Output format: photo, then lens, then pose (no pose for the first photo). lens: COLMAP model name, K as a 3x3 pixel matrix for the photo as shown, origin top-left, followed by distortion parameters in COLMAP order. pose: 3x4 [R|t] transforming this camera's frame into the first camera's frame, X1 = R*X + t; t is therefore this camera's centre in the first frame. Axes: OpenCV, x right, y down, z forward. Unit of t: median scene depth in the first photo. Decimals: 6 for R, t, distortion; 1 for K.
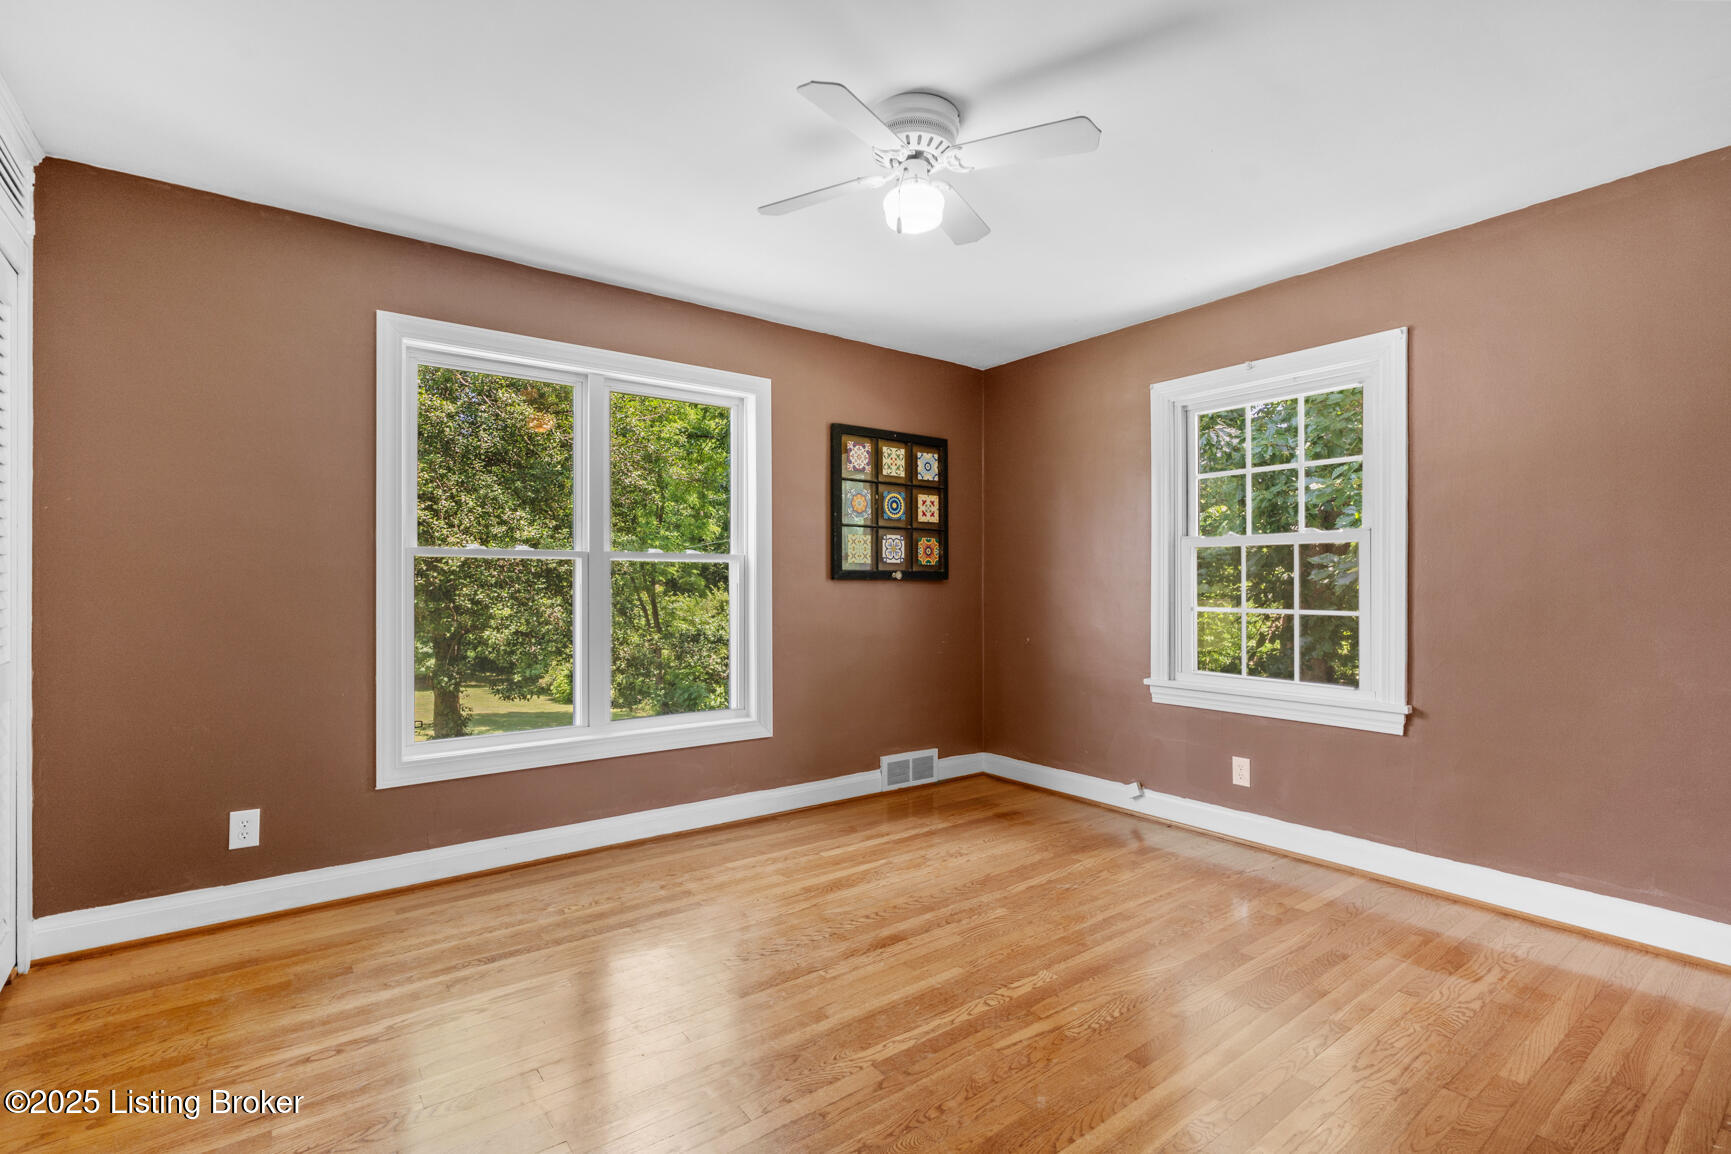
lens RADIAL K [[781.1, 0, 865.5], [0, 781.1, 577.0], [0, 0, 1]] dist [-0.002847, 0.001640]
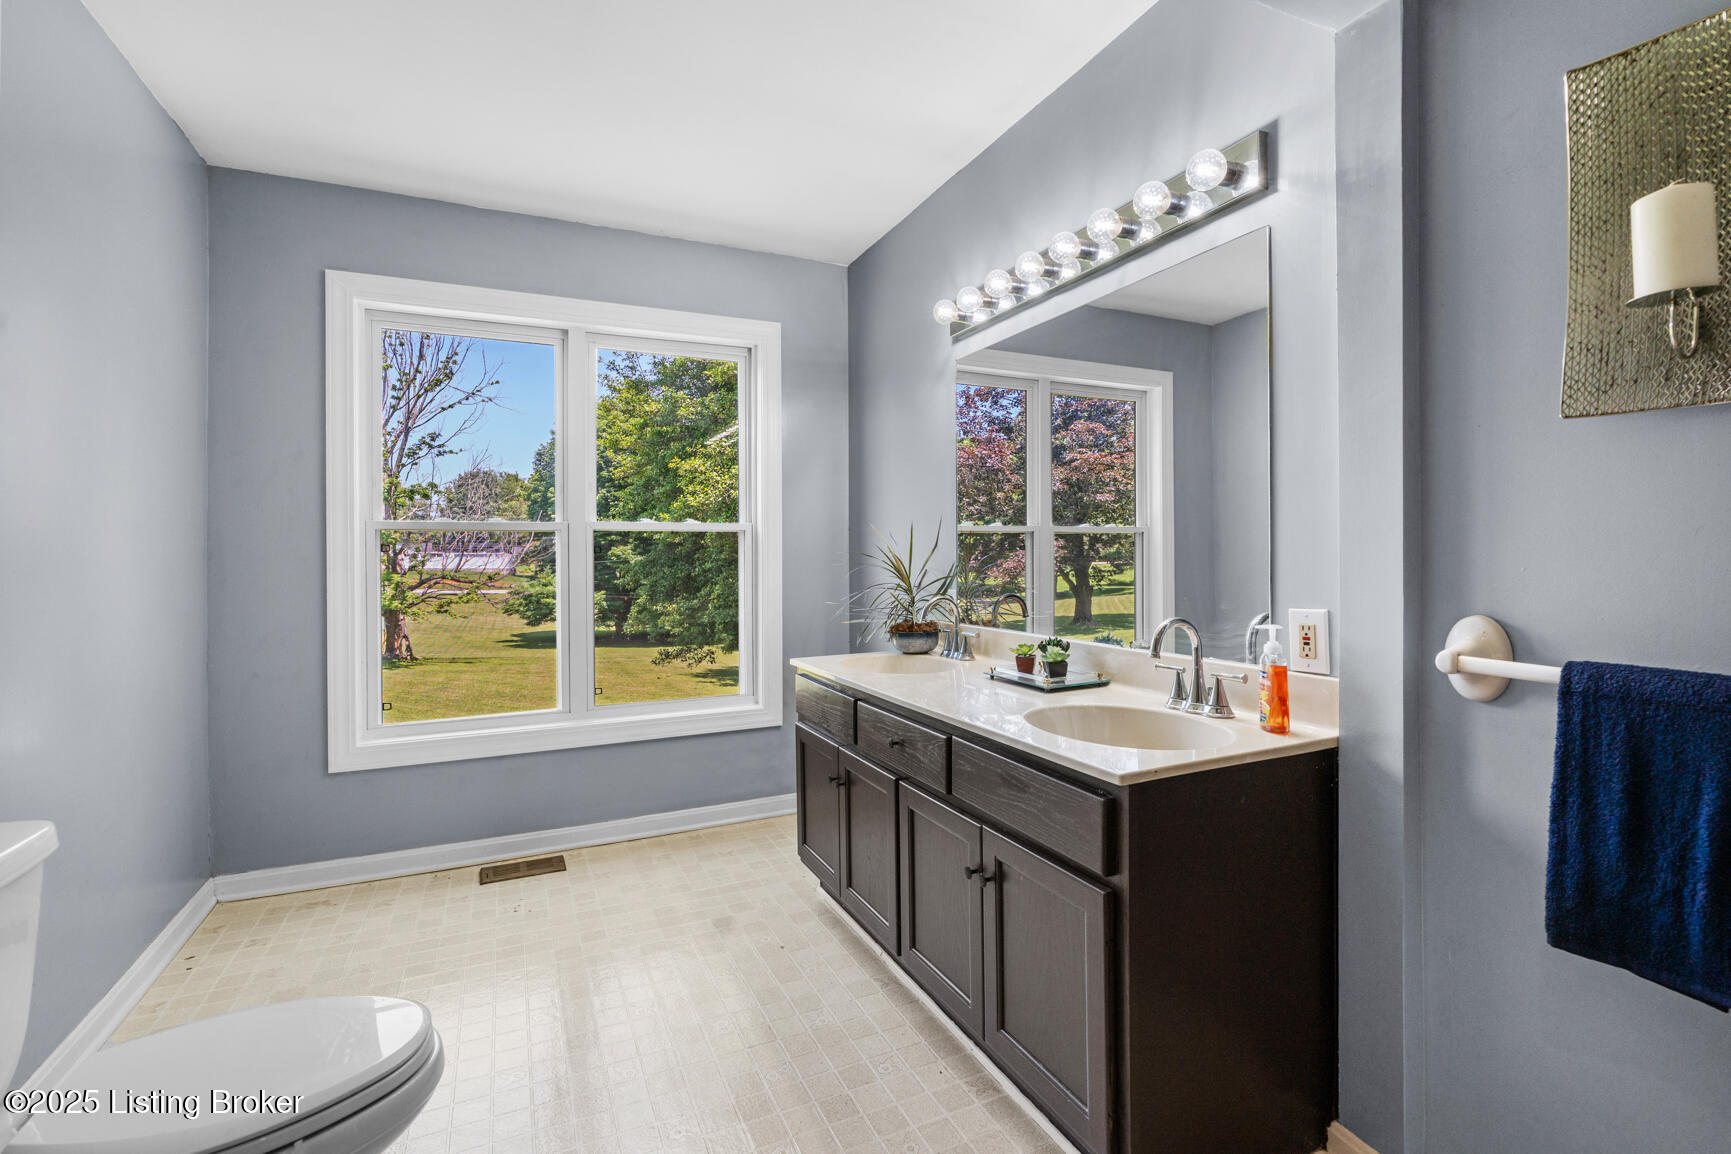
lens RADIAL K [[781.1, 0, 865.5], [0, 781.1, 577.0], [0, 0, 1]] dist [-0.002847, 0.001640]
pose [[0.981331, -0.001301, -0.192322, 0.183304], [0.008897, 0.999214, 0.038639, 0.000132], [0.192121, -0.039629, 0.980571, 0.174887]]
